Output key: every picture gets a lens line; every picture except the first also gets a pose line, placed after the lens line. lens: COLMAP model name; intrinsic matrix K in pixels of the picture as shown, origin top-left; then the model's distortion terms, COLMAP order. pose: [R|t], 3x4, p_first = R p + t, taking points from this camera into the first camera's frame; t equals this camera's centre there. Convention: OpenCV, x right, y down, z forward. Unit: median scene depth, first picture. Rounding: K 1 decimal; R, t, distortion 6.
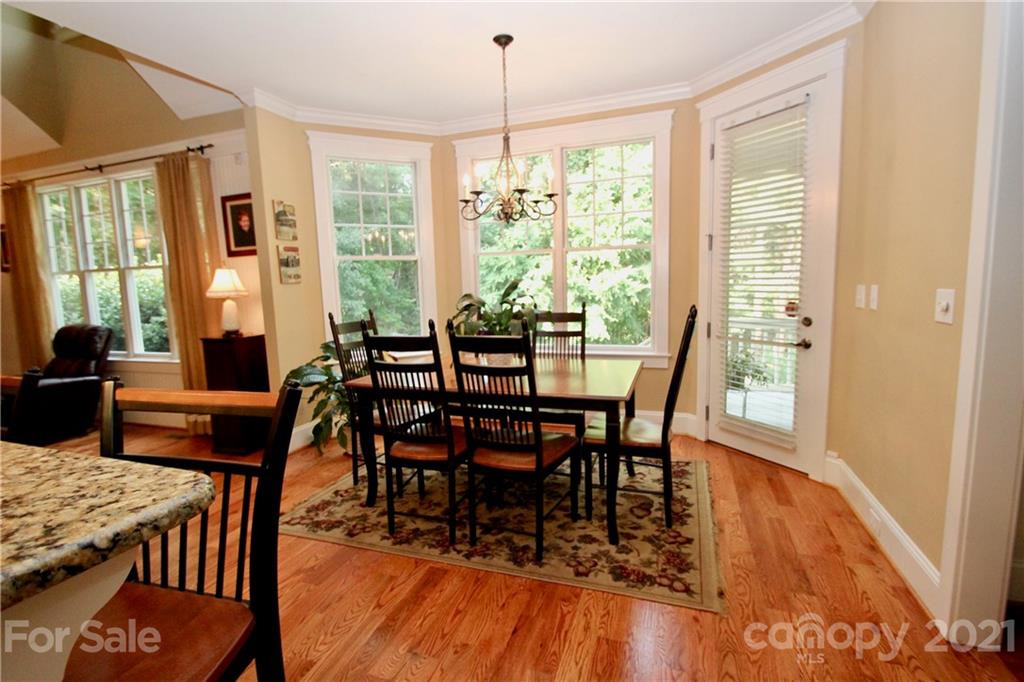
lens RADIAL K [[475.5, 0, 510.2], [0, 475.5, 338.9], [0, 0, 1]] dist [-0.005247, -0.004100]
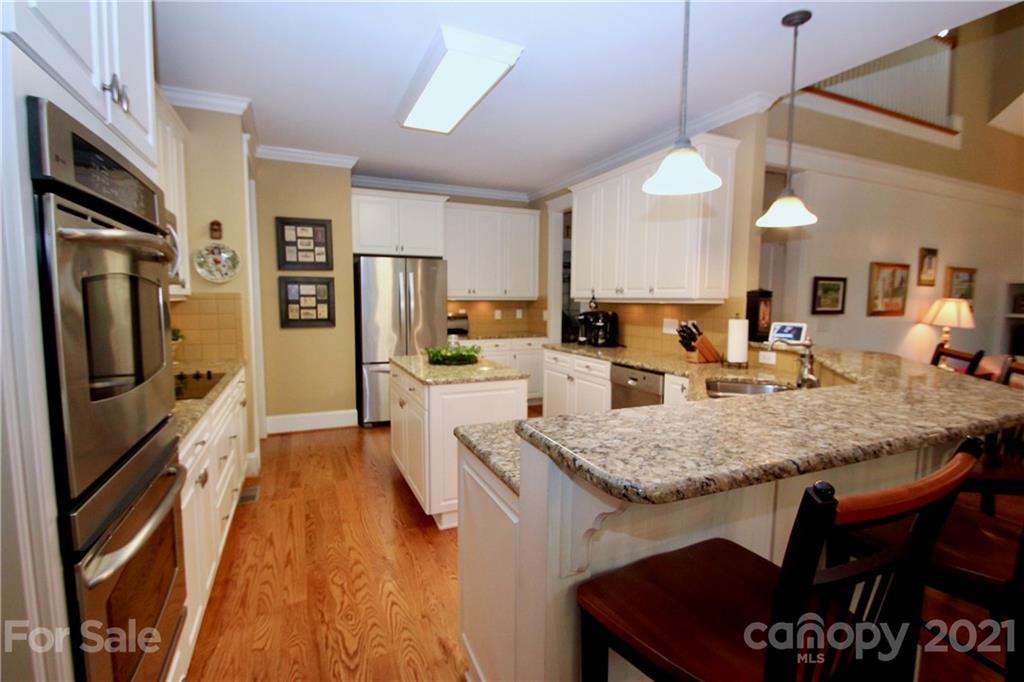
lens RADIAL K [[475.5, 0, 511.8], [0, 475.5, 340.5], [0, 0, 1]] dist [-0.005247, -0.004100]
pose [[-0.730117, 0.079491, -0.678683, 0.048593], [-0.073278, 0.978375, 0.193424, -0.034572], [0.679382, 0.190955, -0.708503, 0.197363]]
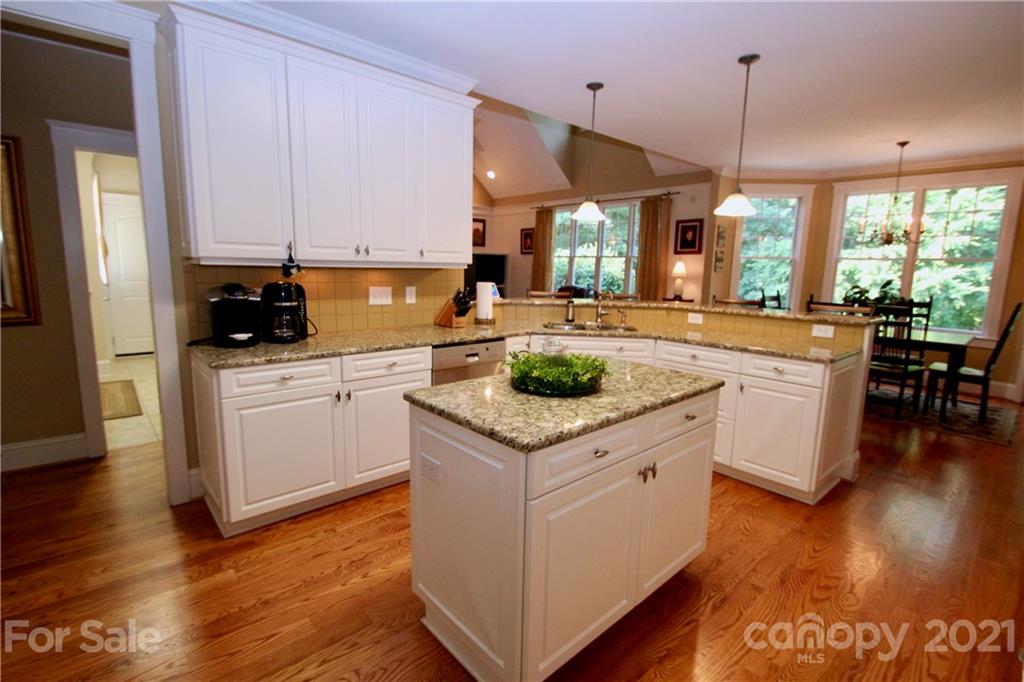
lens RADIAL K [[475.5, 0, 510.6], [0, 475.5, 336.1], [0, 0, 1]] dist [-0.005247, -0.004100]
pose [[0.875592, 0.122304, -0.467313, -0.269939], [-0.108352, 0.992492, 0.056736, 0.099216], [0.470743, 0.000957, 0.882270, -0.877976]]
